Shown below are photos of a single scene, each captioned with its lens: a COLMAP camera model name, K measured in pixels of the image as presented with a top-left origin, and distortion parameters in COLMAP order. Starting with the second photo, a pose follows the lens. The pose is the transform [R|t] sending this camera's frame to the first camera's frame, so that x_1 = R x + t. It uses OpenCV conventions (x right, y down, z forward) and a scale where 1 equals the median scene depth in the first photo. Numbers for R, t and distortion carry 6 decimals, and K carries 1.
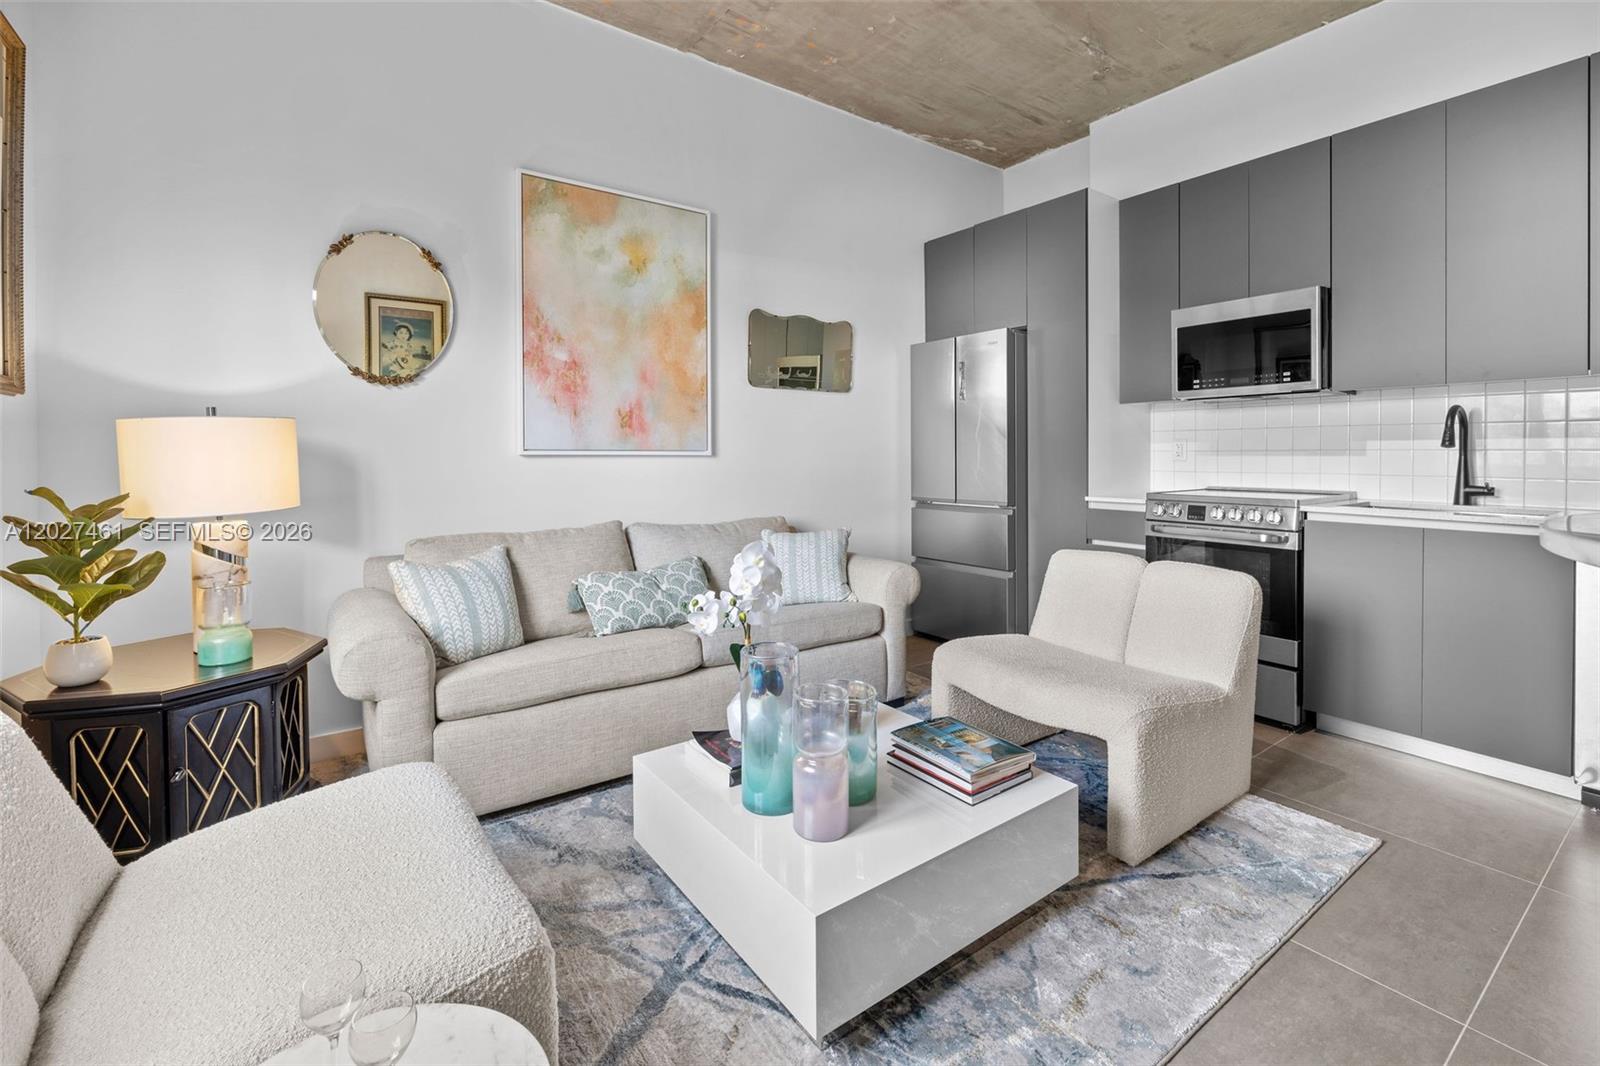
lens RADIAL K [[681.7, 0, 800.4], [0, 681.7, 463.6], [0, 0, 1]] dist [0.001769, -0.000425]
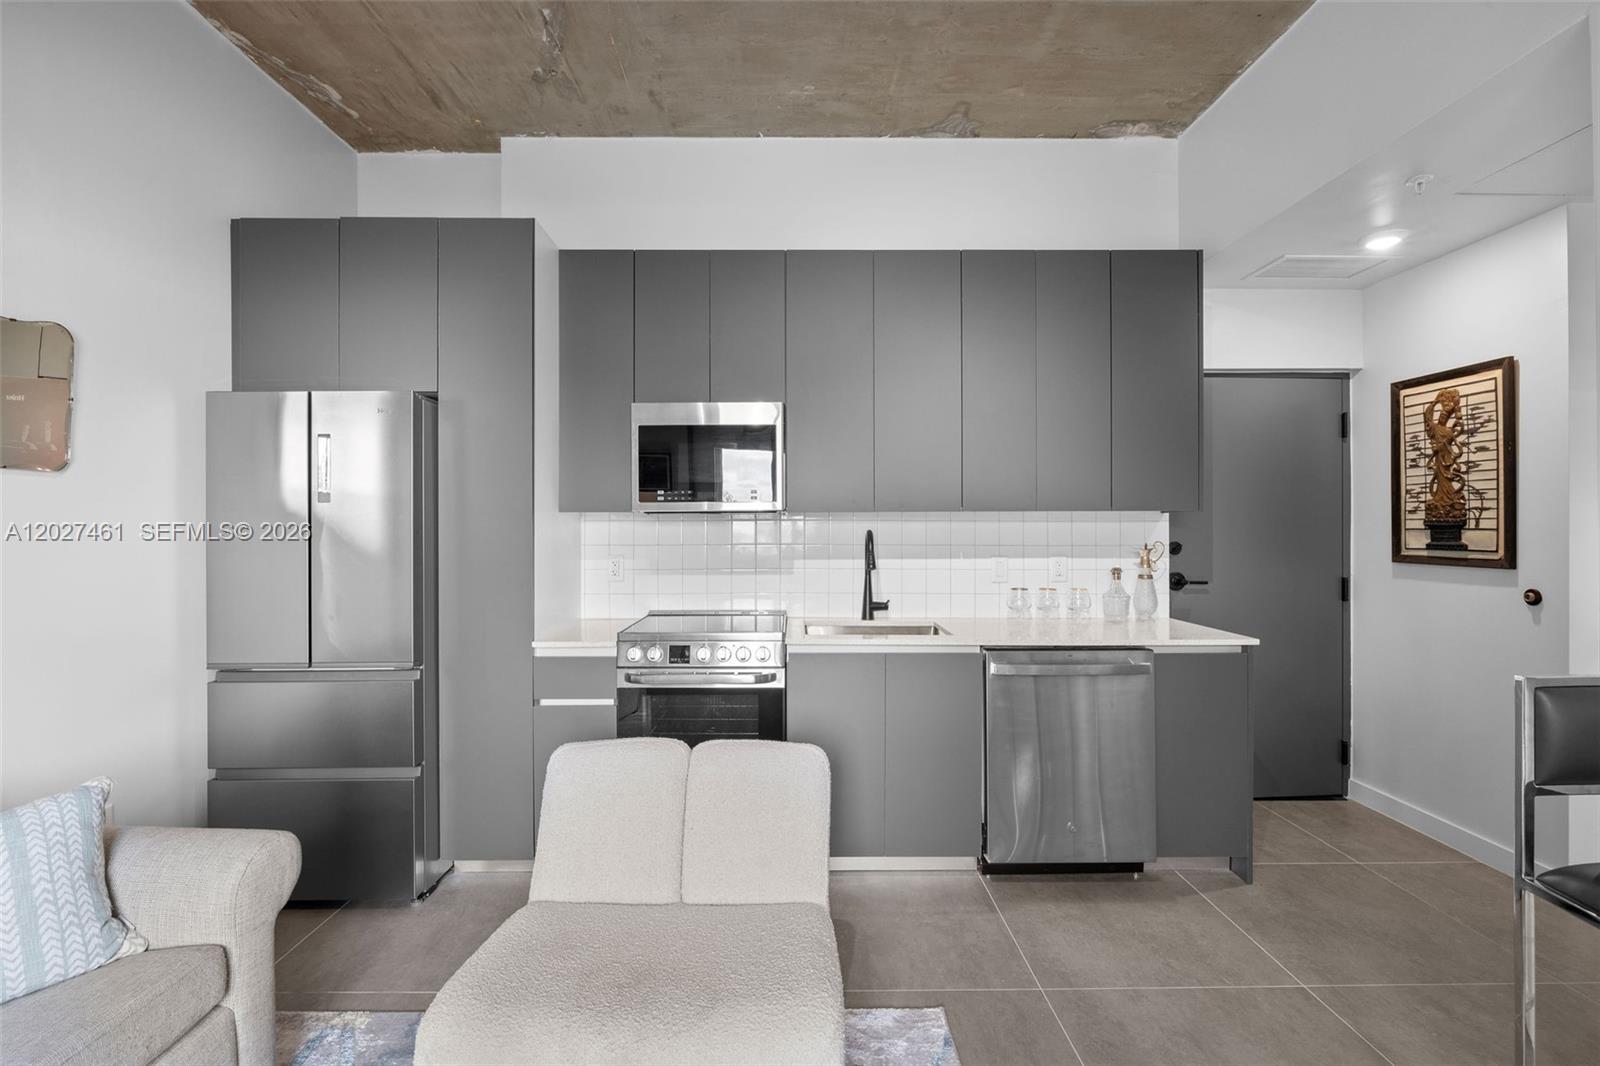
lens RADIAL K [[736.0, 0, 793.1], [0, 736.0, 527.9], [0, 0, 1]] dist [-0.010596, 0.002047]
pose [[0.582649, 0.004435, 0.812712, -0.058324], [0.013394, 0.999797, -0.015058, -0.061211], [-0.812613, 0.019659, 0.582472, 0.345138]]
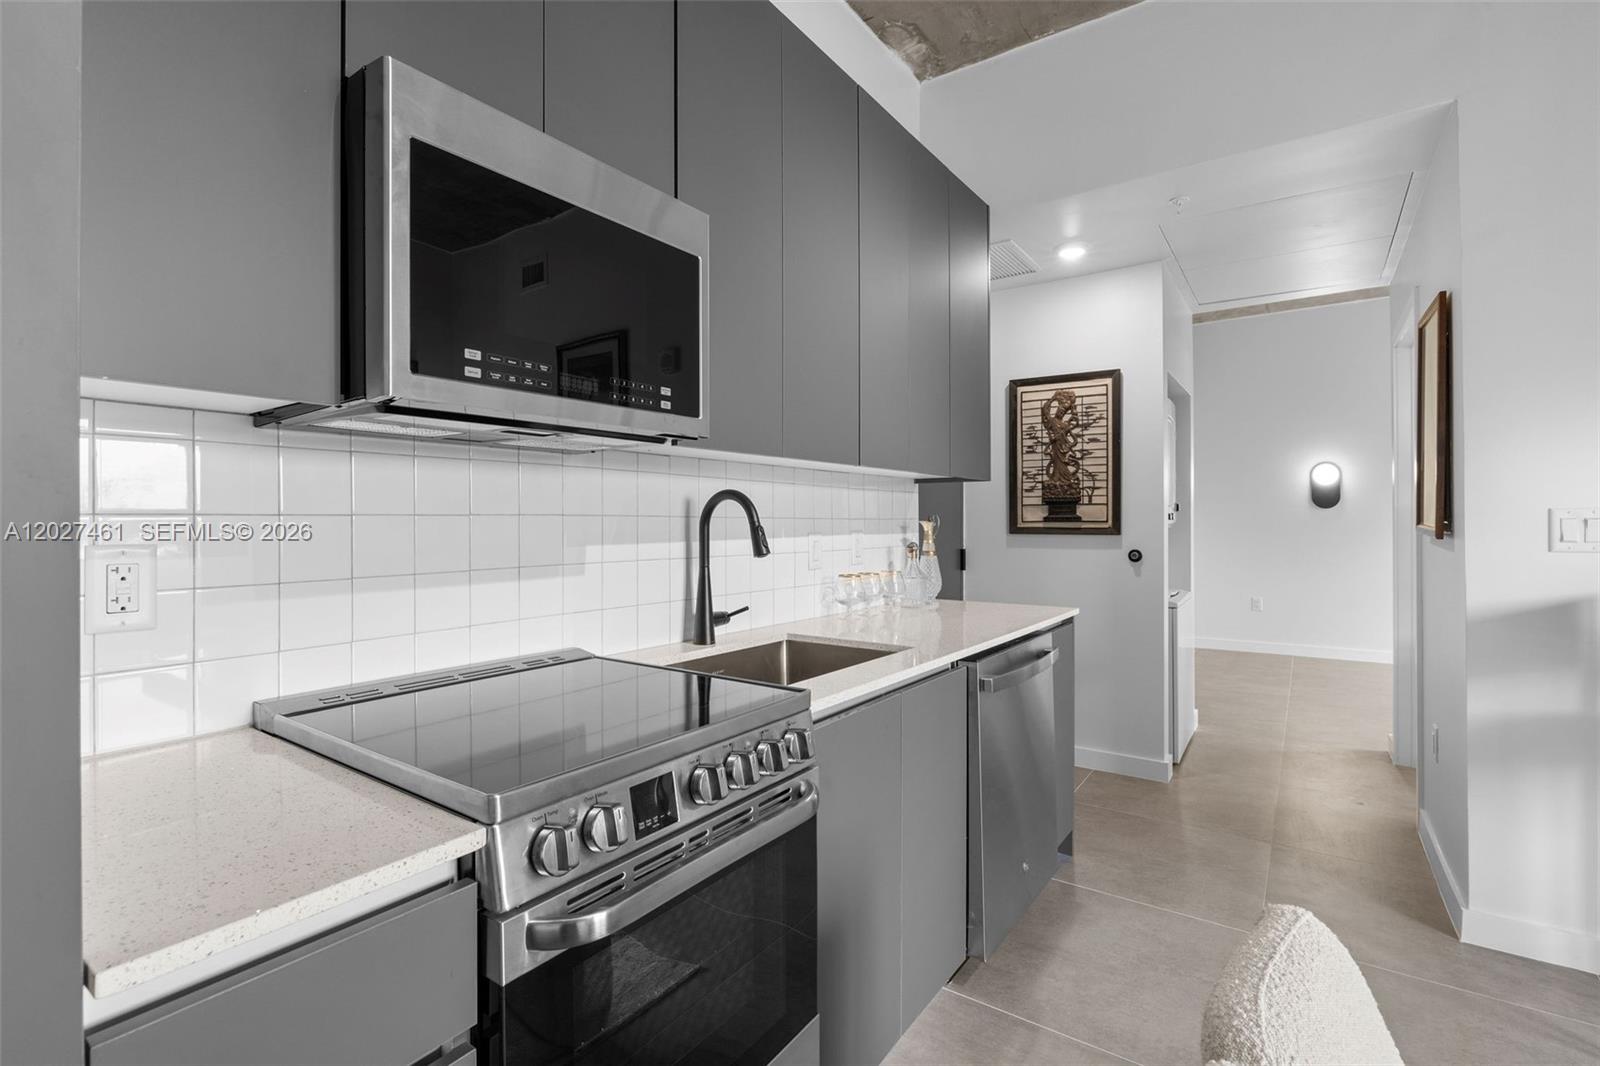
lens RADIAL K [[736.0, 0, 798.1], [0, 736.0, 520.0], [0, 0, 1]] dist [-0.010596, 0.002047]
pose [[-0.320242, 0.005526, 0.947320, 0.240087], [0.019686, 0.999806, 0.000822, -0.047407], [-0.947131, 0.018912, -0.320289, 0.976952]]
